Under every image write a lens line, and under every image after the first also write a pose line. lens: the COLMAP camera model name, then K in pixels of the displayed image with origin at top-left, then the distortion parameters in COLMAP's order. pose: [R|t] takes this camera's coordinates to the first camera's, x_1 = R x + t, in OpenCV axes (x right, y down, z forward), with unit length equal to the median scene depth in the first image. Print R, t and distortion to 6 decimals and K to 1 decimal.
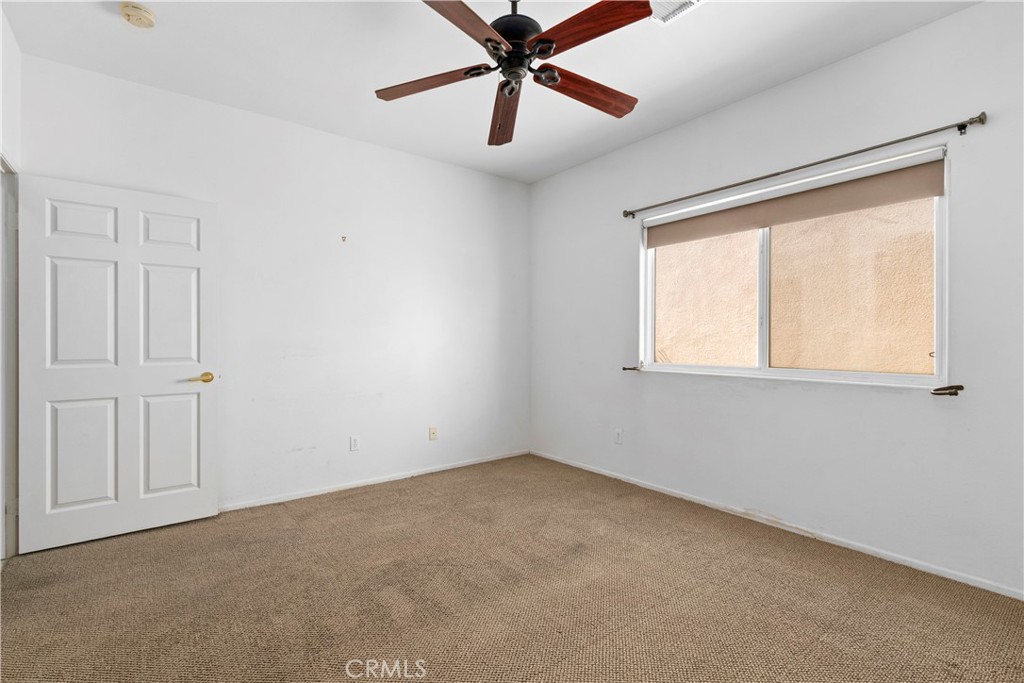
lens RADIAL K [[468.1, 0, 507.8], [0, 468.1, 345.1], [0, 0, 1]] dist [0.002624, -0.000649]
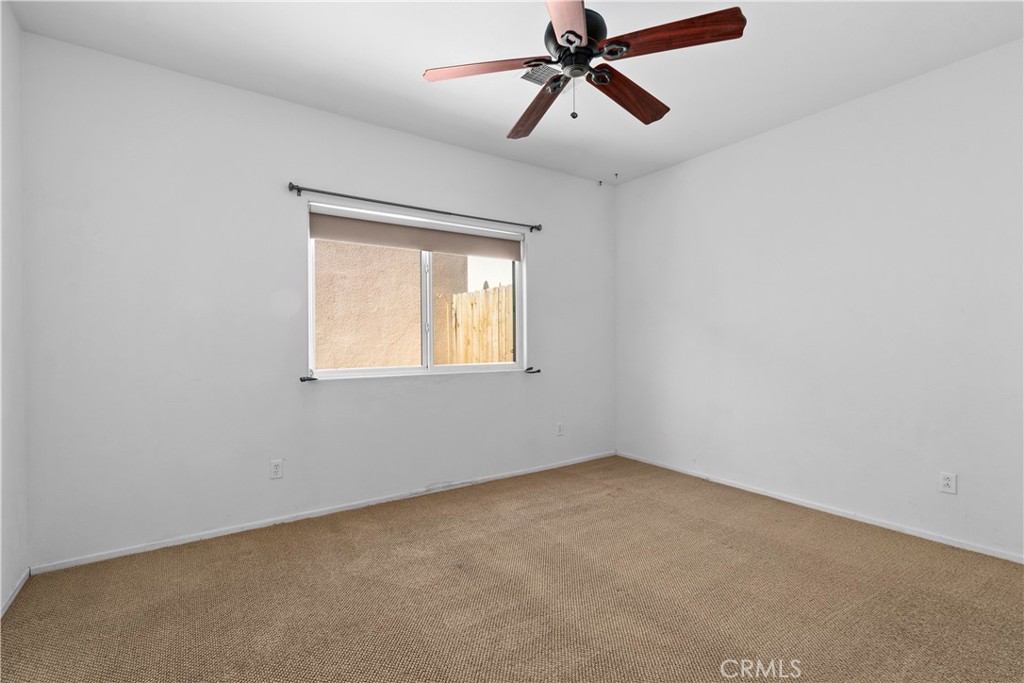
lens RADIAL K [[468.1, 0, 507.8], [0, 468.1, 345.1], [0, 0, 1]] dist [0.002624, -0.000649]
pose [[0.053702, -0.006235, 0.998538, -0.580533], [0.018429, 0.999816, 0.005252, -0.007133], [-0.998387, 0.018120, 0.053807, 0.646716]]
